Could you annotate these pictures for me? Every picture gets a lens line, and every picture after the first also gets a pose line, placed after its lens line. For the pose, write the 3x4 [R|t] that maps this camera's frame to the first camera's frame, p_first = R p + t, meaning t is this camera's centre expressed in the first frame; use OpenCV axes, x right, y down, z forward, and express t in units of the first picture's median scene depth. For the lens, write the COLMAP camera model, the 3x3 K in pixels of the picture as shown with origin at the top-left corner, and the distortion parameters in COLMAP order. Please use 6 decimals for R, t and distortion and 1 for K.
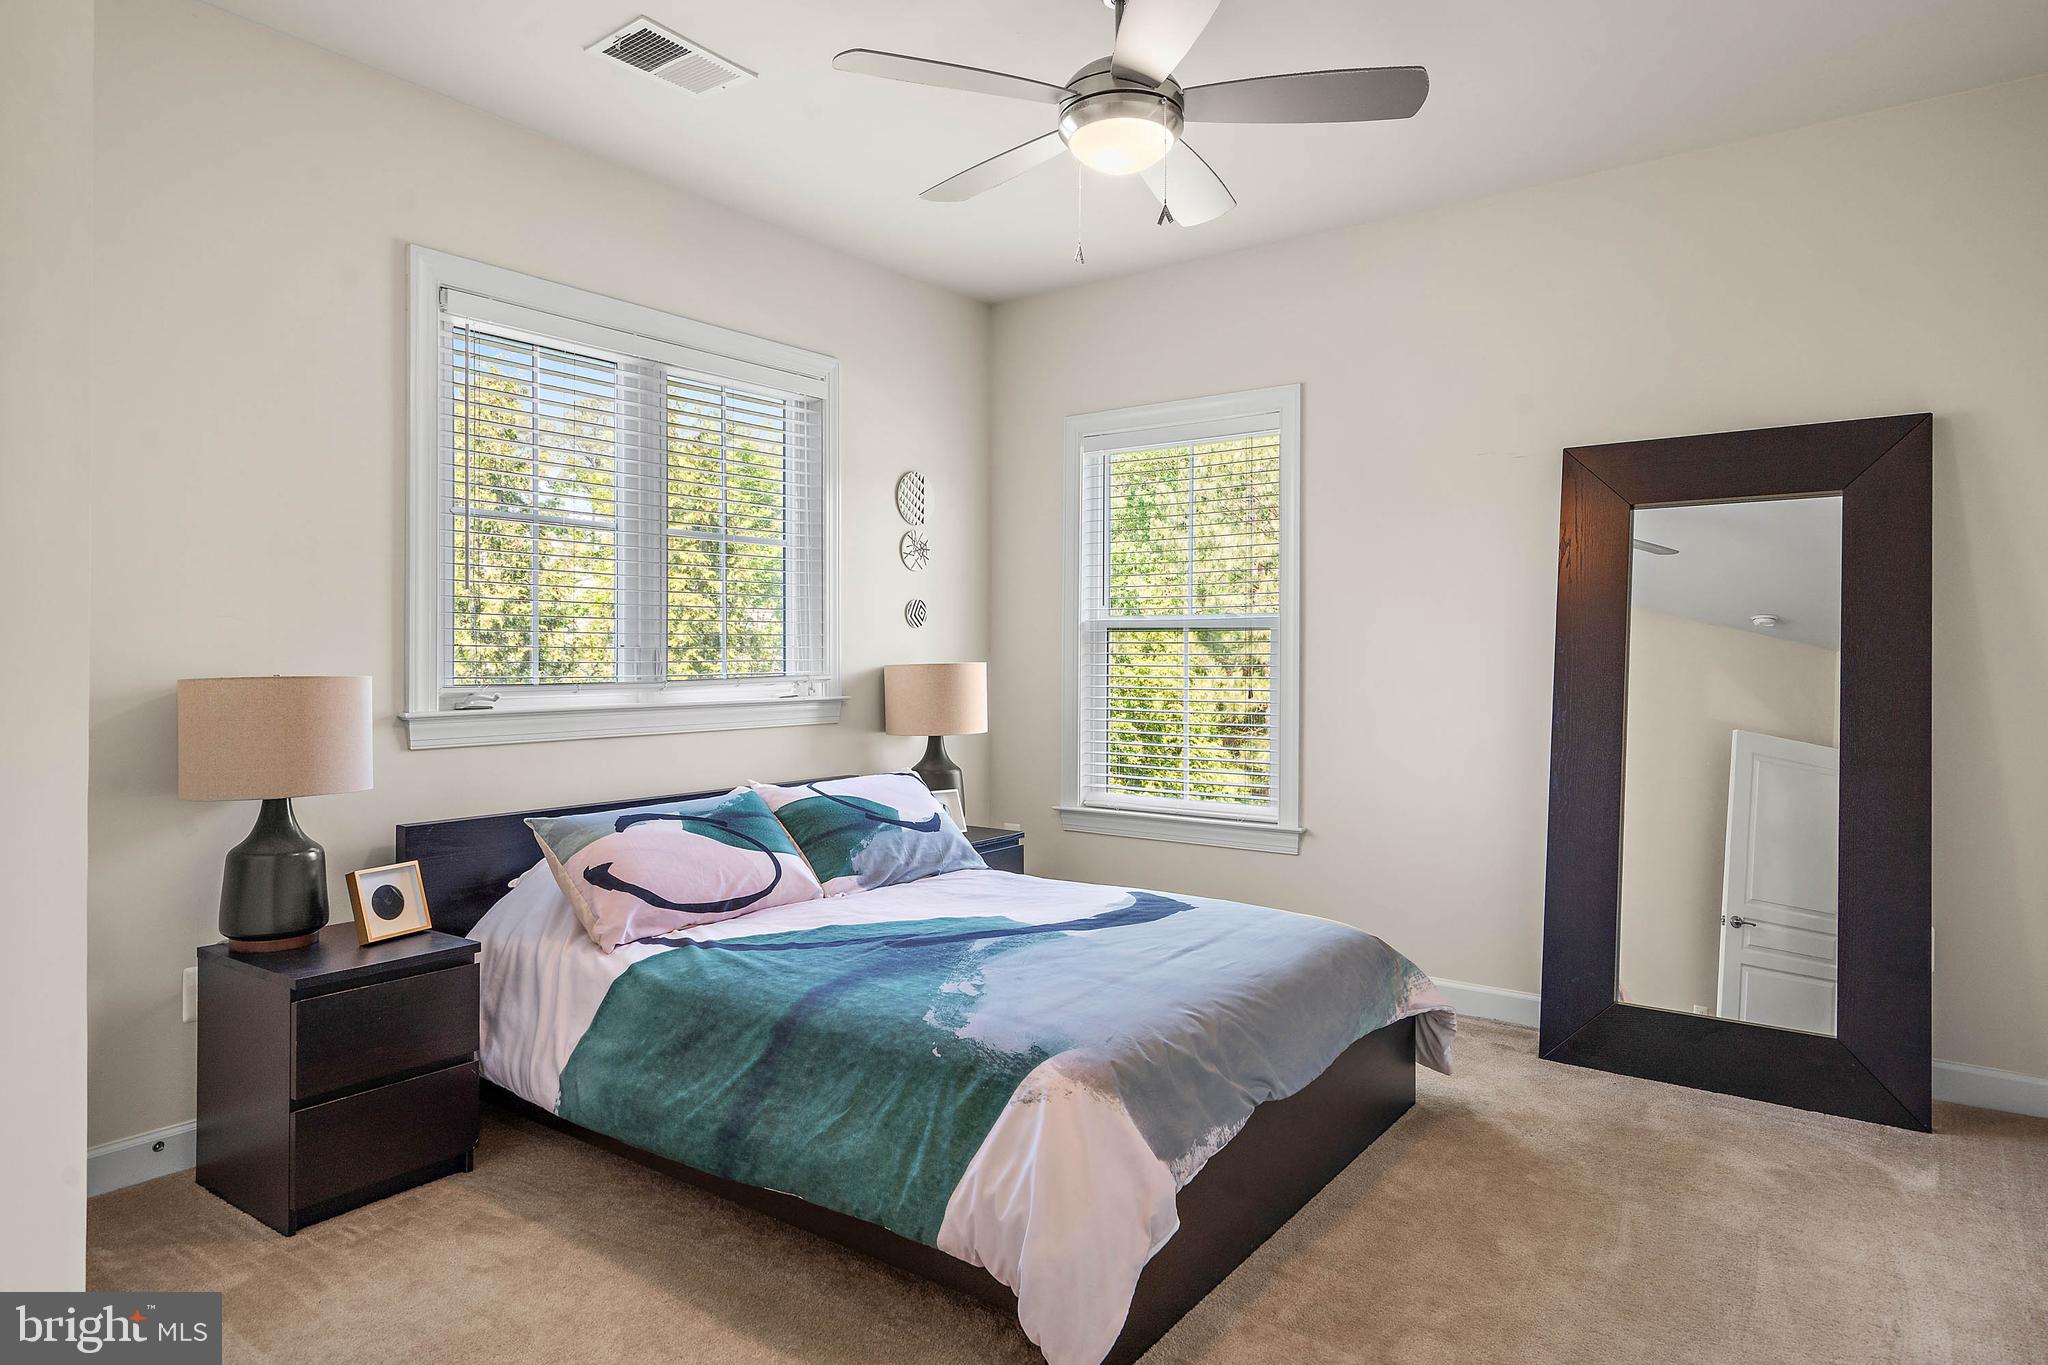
lens RADIAL K [[1210.3, 0, 1021.4], [0, 1210.3, 679.8], [0, 0, 1]] dist [0.004976, -0.004327]
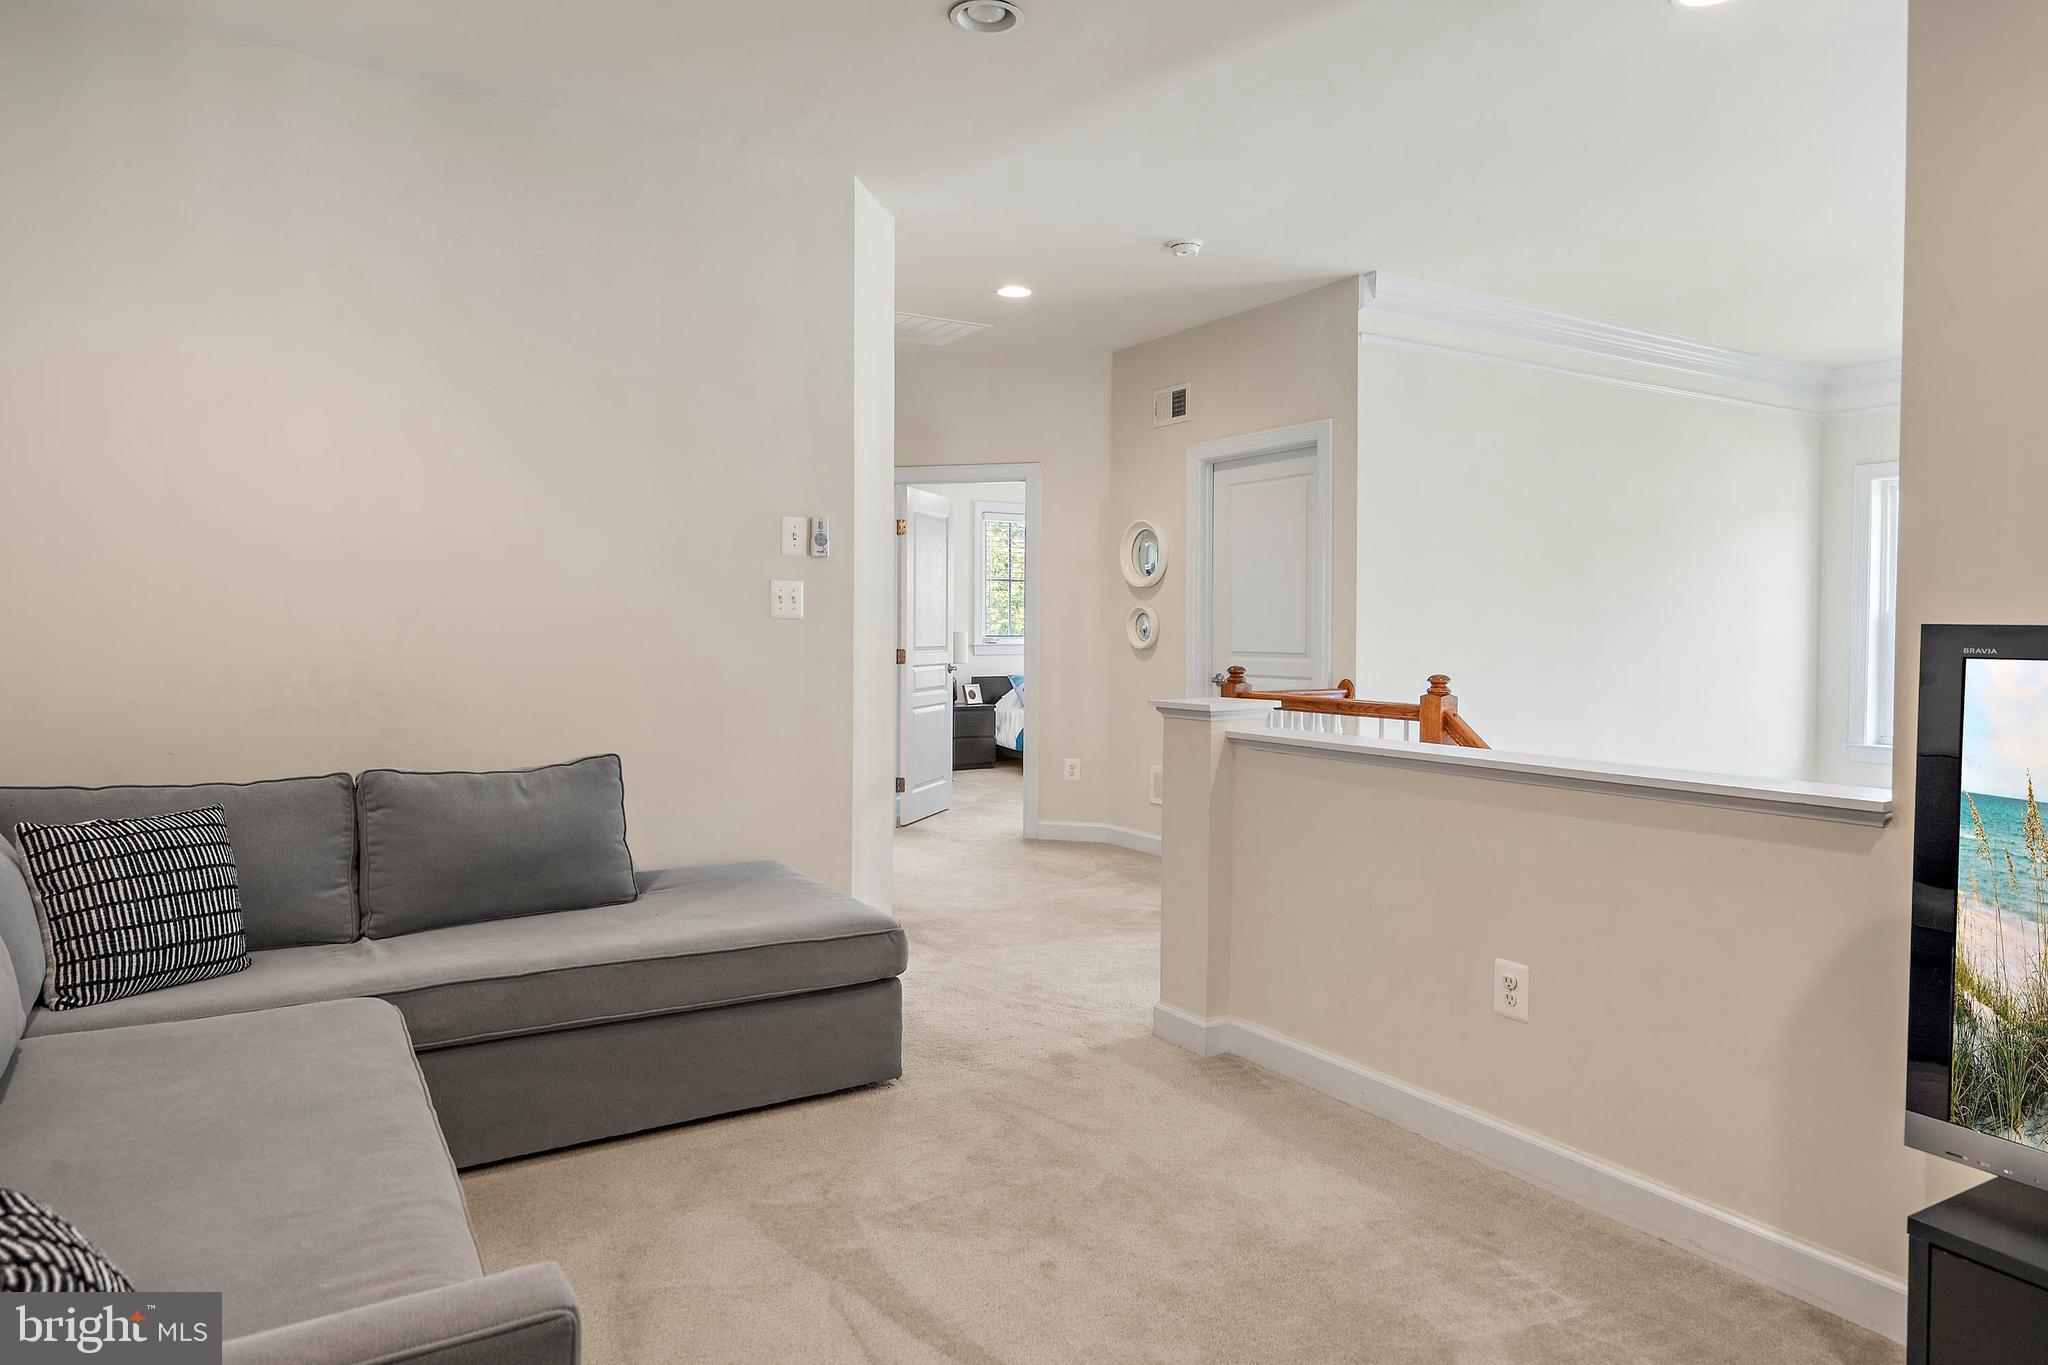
lens RADIAL K [[1210.3, 0, 1021.0], [0, 1210.3, 675.1], [0, 0, 1]] dist [0.004976, -0.004327]
pose [[0.932554, 0.012227, -0.360824, 0.842811], [-0.004480, 0.999741, 0.022297, 0.041146], [0.361003, -0.019176, 0.932367, -2.130575]]
